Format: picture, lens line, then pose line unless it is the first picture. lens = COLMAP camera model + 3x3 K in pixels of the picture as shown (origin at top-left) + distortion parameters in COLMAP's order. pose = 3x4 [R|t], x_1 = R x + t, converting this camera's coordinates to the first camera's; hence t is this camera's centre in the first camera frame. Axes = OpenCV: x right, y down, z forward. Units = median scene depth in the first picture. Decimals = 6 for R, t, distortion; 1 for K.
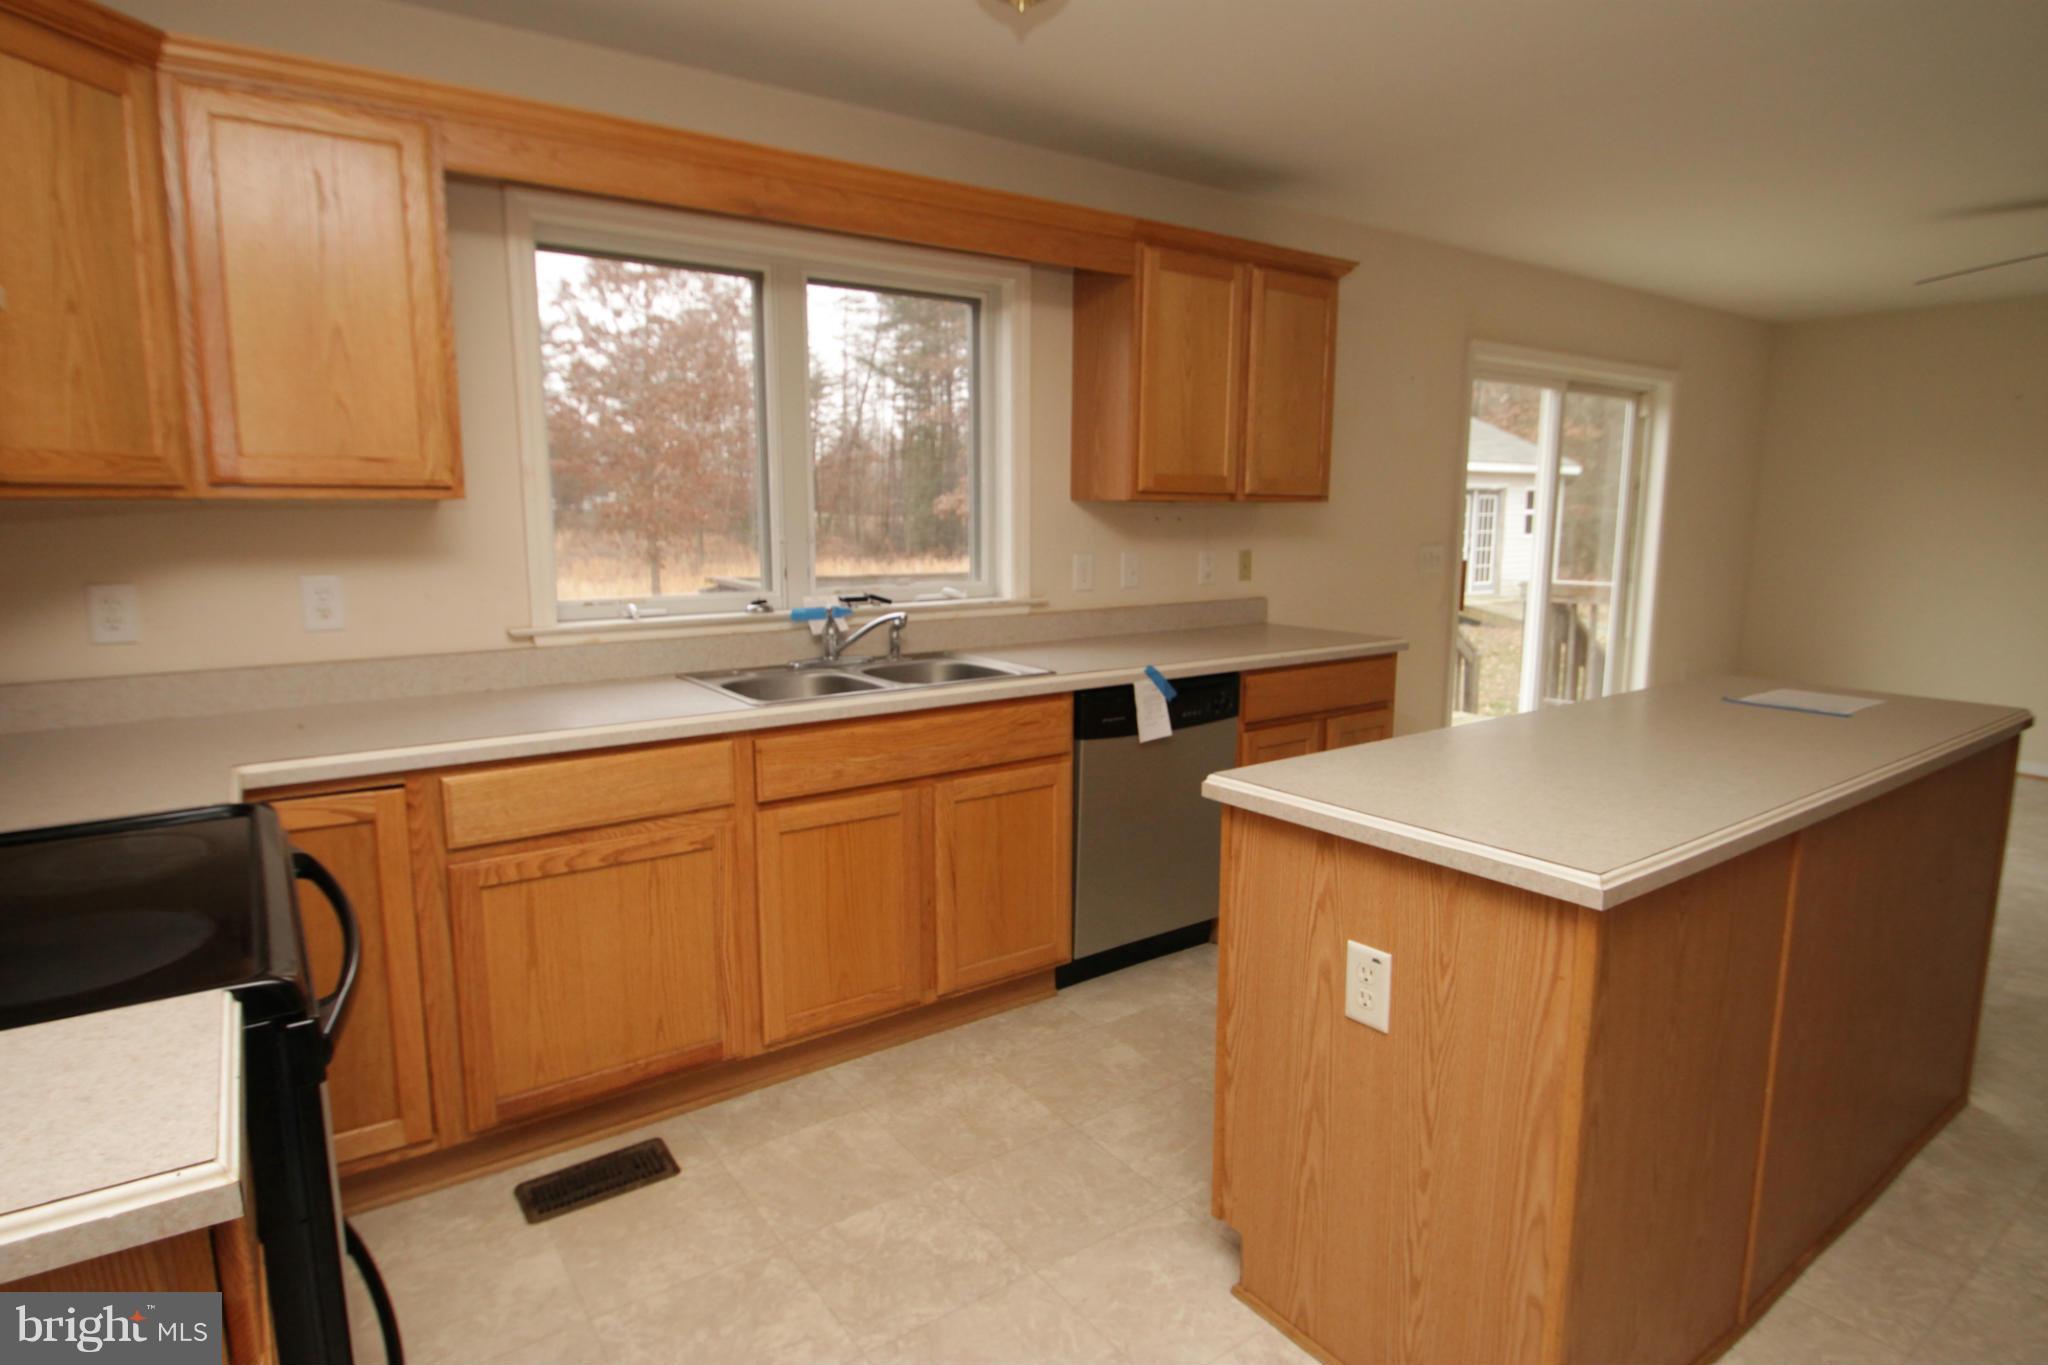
lens RADIAL K [[1094.5, 0, 1024.0], [0, 1094.5, 682.5], [0, 0, 1]] dist [-0.002881, -0.000069]
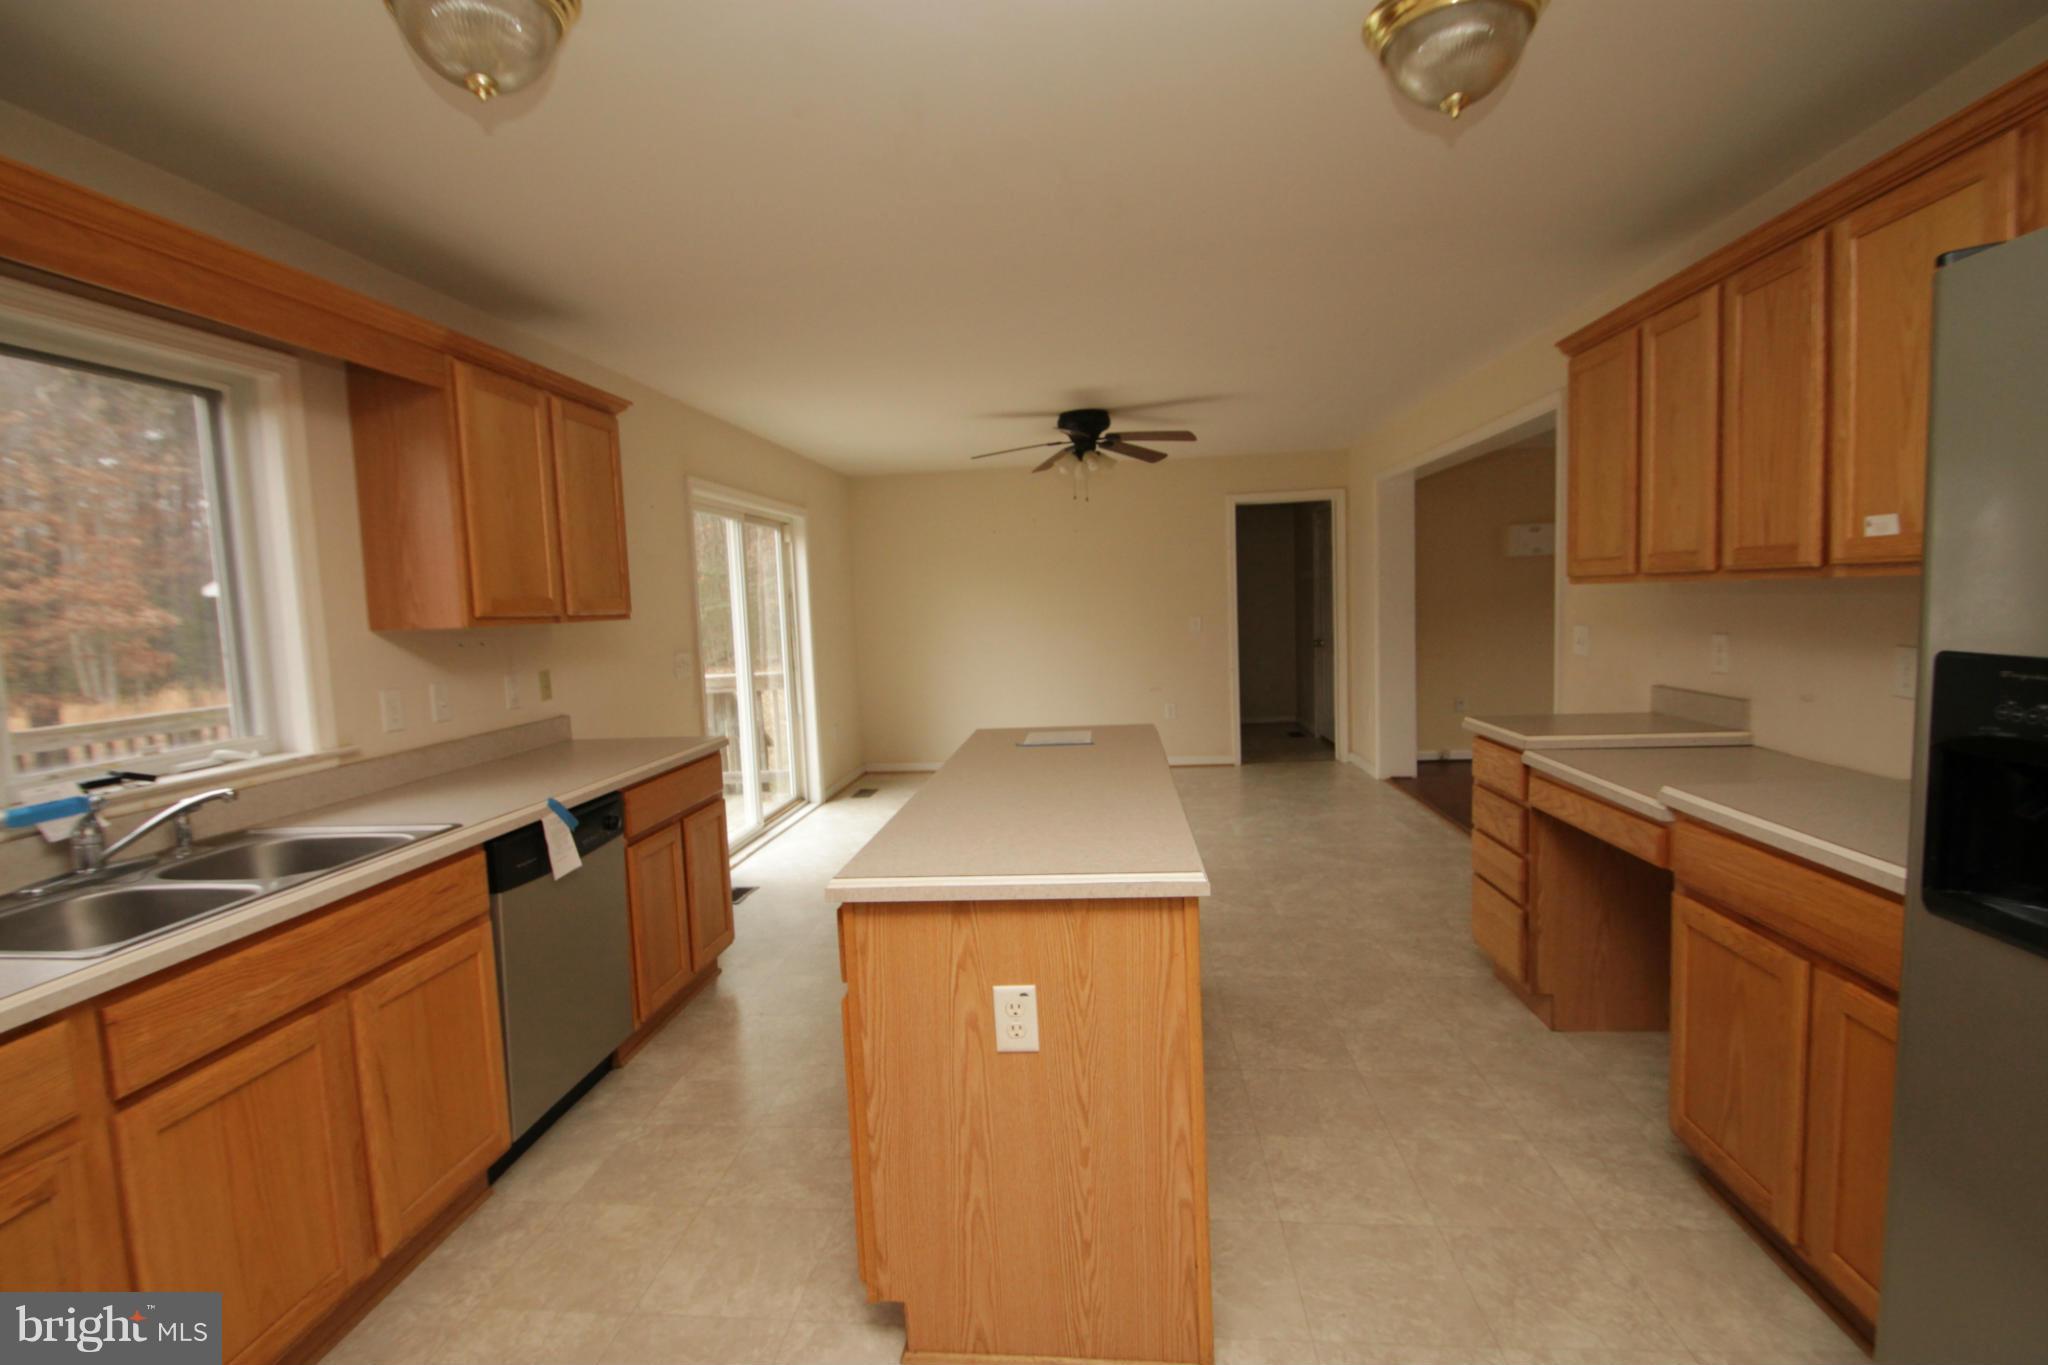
lens RADIAL K [[964.7, 0, 1015.9], [0, 964.7, 685.0], [0, 0, 1]] dist [0.012918, -0.012335]
pose [[0.660661, -0.095410, 0.744596, -0.233884], [0.159421, 0.987097, -0.014966, -0.035579], [-0.733561, 0.128592, 0.667347, 0.133501]]
